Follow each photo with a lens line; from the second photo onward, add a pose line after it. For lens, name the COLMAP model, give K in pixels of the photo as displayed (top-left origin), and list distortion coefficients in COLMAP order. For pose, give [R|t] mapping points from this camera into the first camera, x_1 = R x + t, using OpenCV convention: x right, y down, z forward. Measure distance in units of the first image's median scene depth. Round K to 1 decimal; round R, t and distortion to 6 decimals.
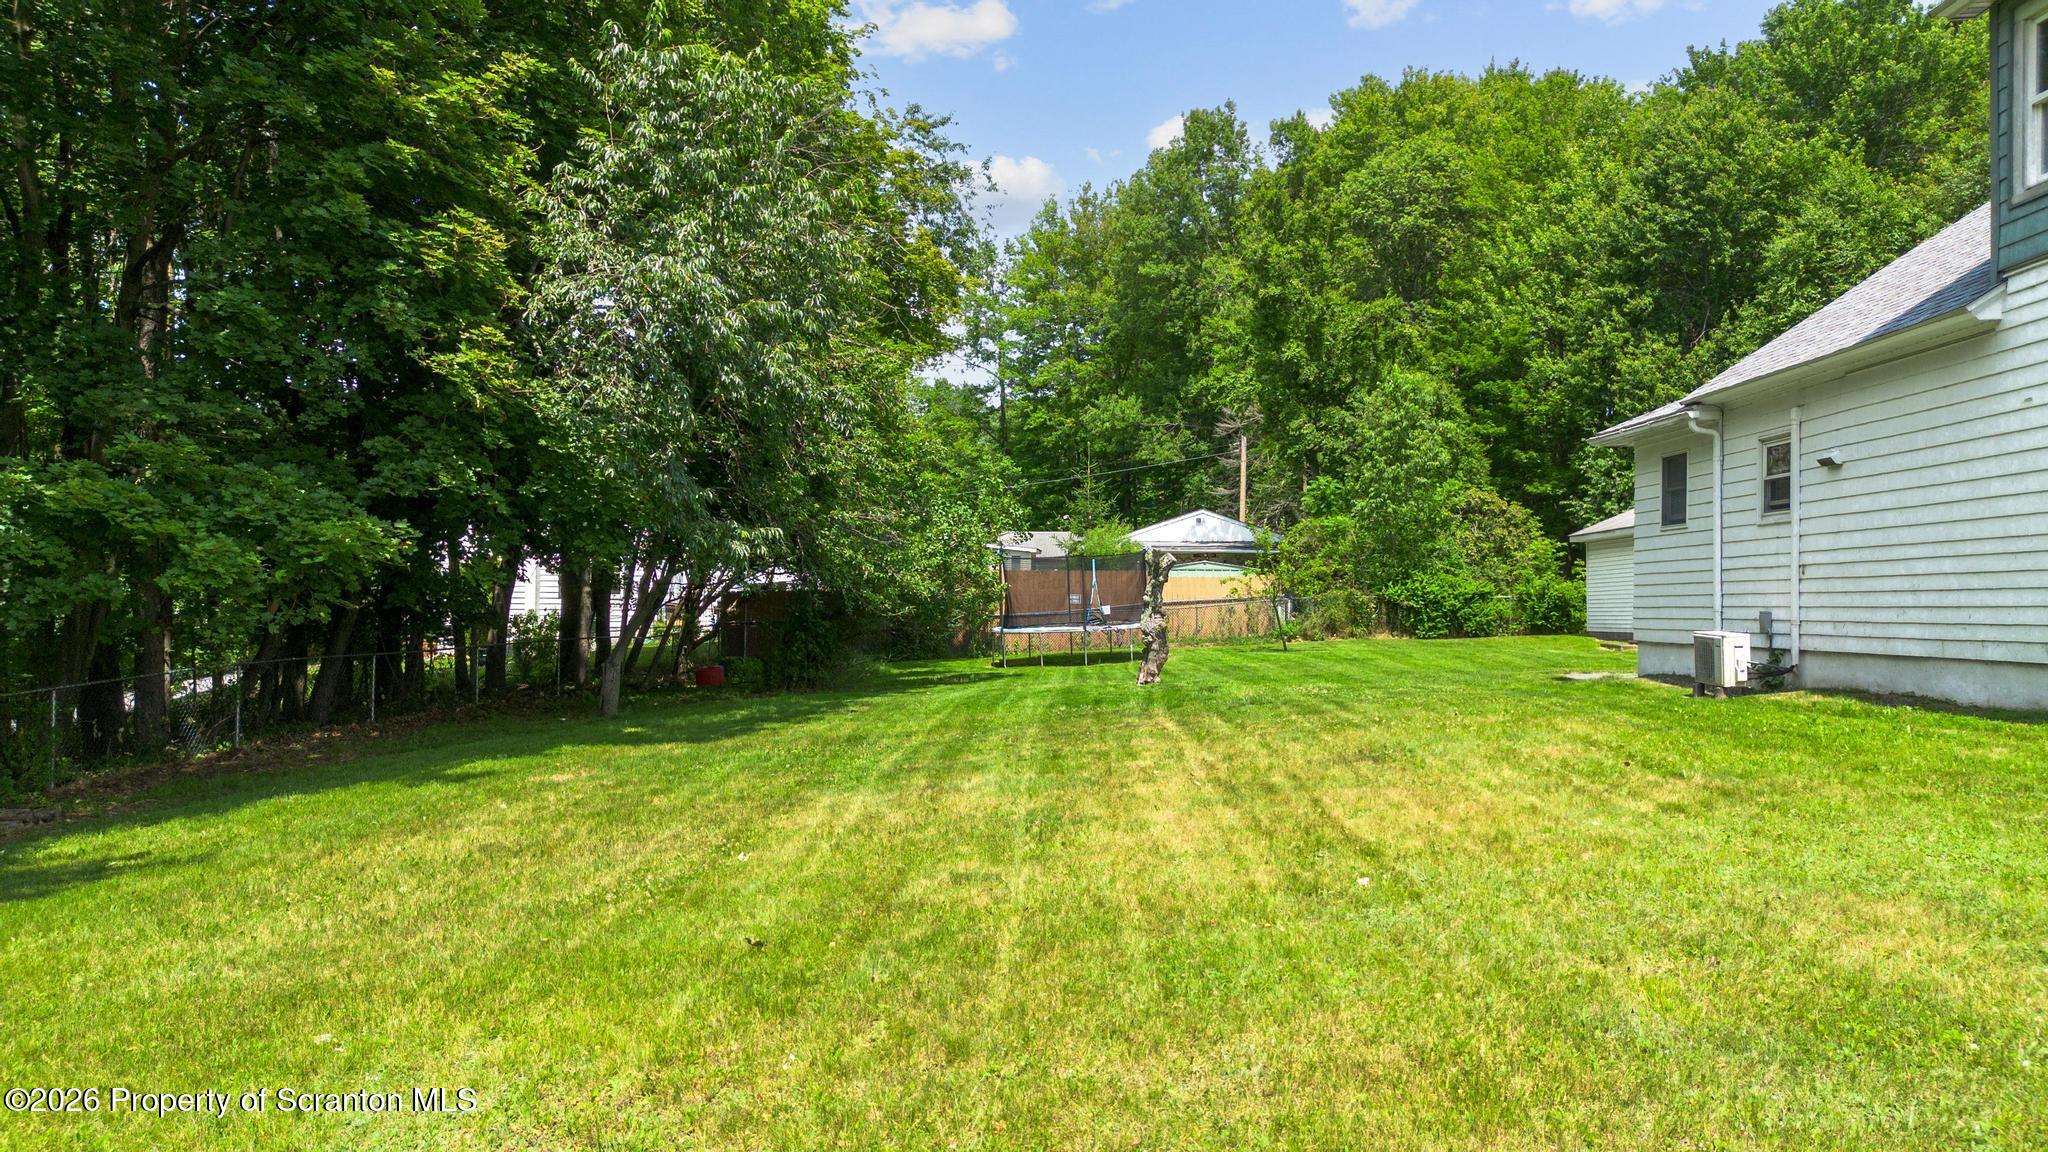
lens RADIAL K [[1442.4, 0, 1024.0], [0, 1442.4, 576.0], [0, 0, 1]] dist [0.011473, 0.001194]
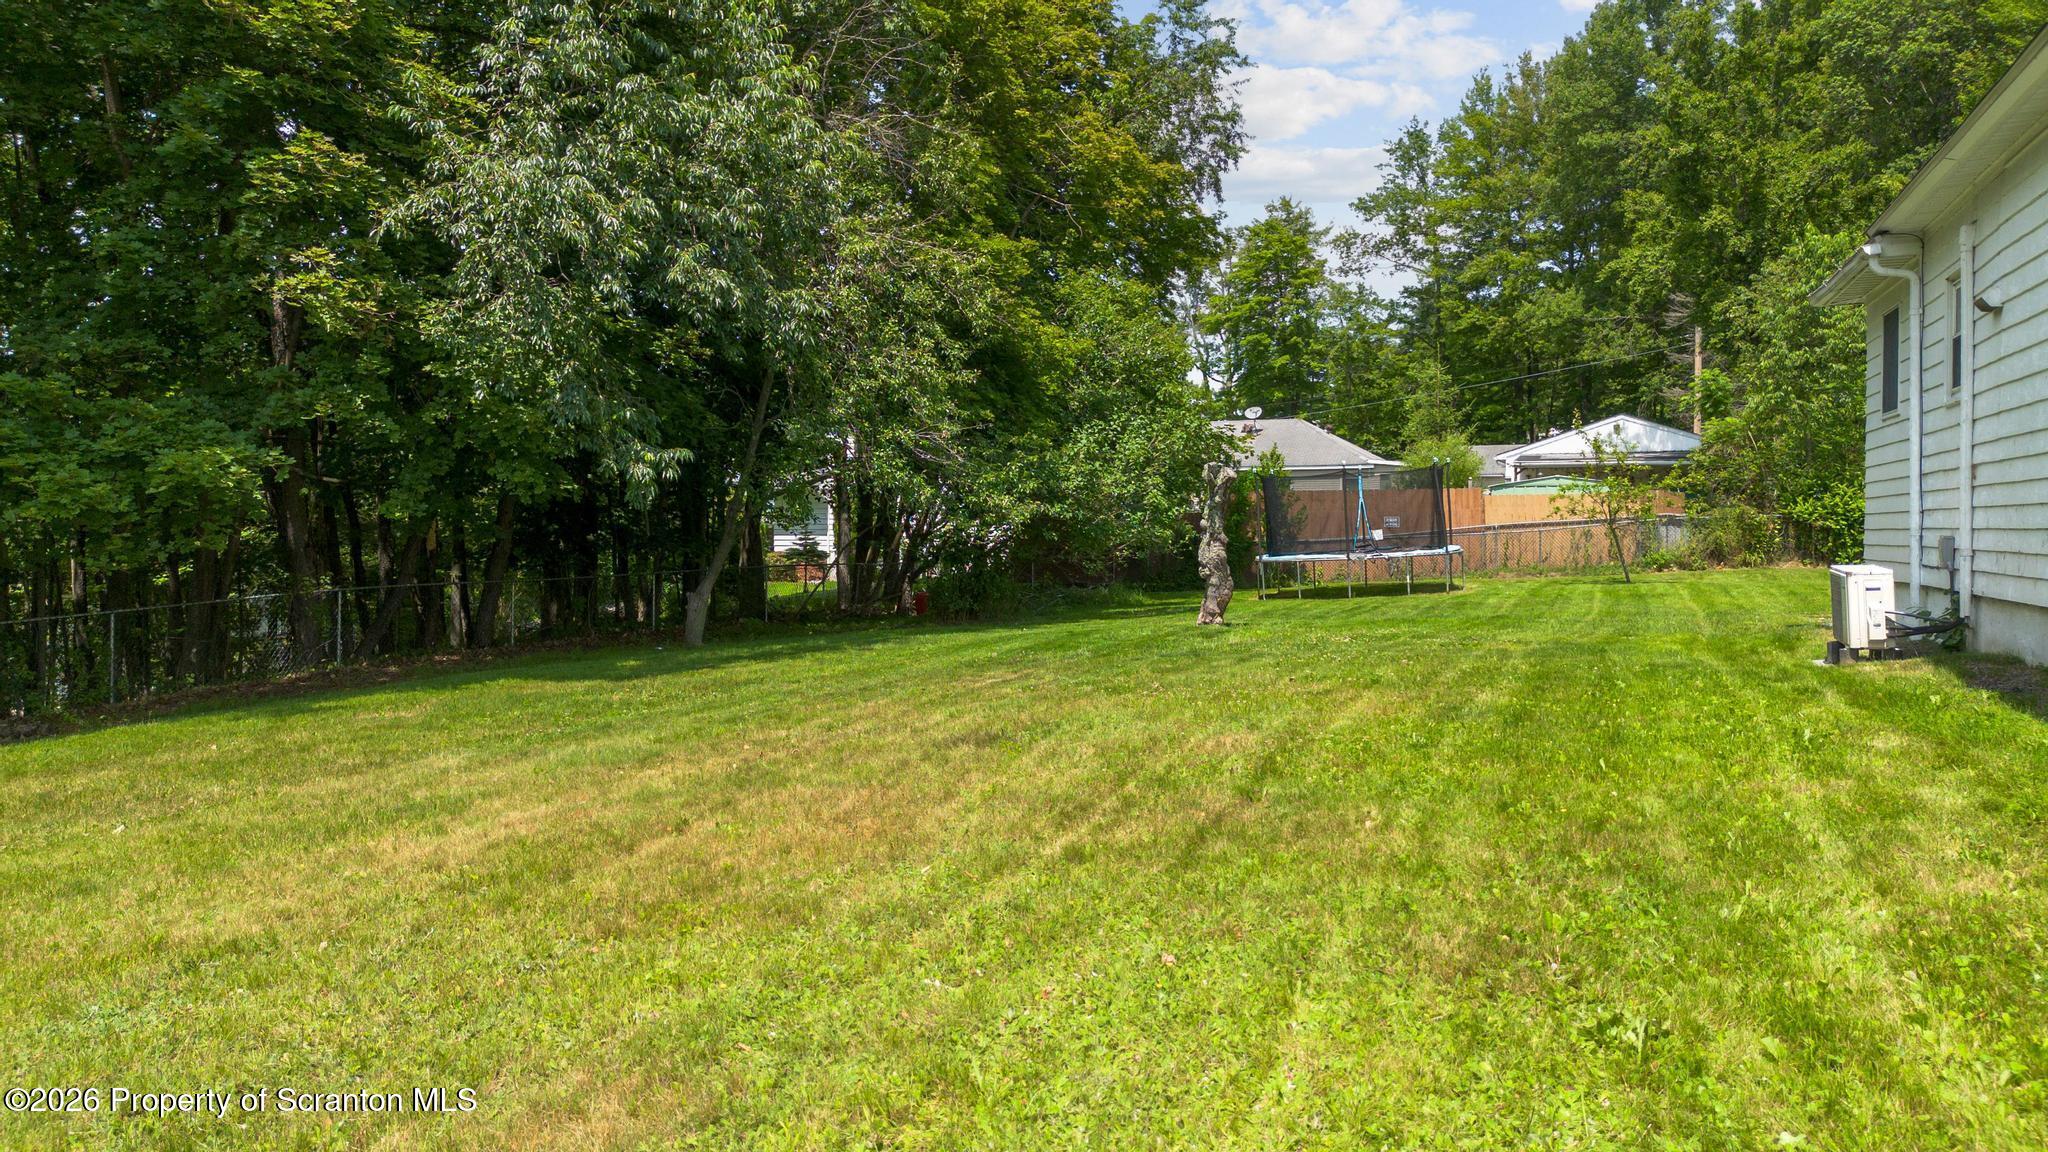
lens RADIAL K [[1463.5, 0, 1019.9], [0, 1463.5, 487.4], [0, 0, 1]] dist [0.003187, -0.006015]
pose [[0.931820, -0.016657, -0.362537, 0.115852], [0.013867, 0.999851, -0.010296, 0.000981], [0.362654, 0.004566, 0.931912, 0.073449]]
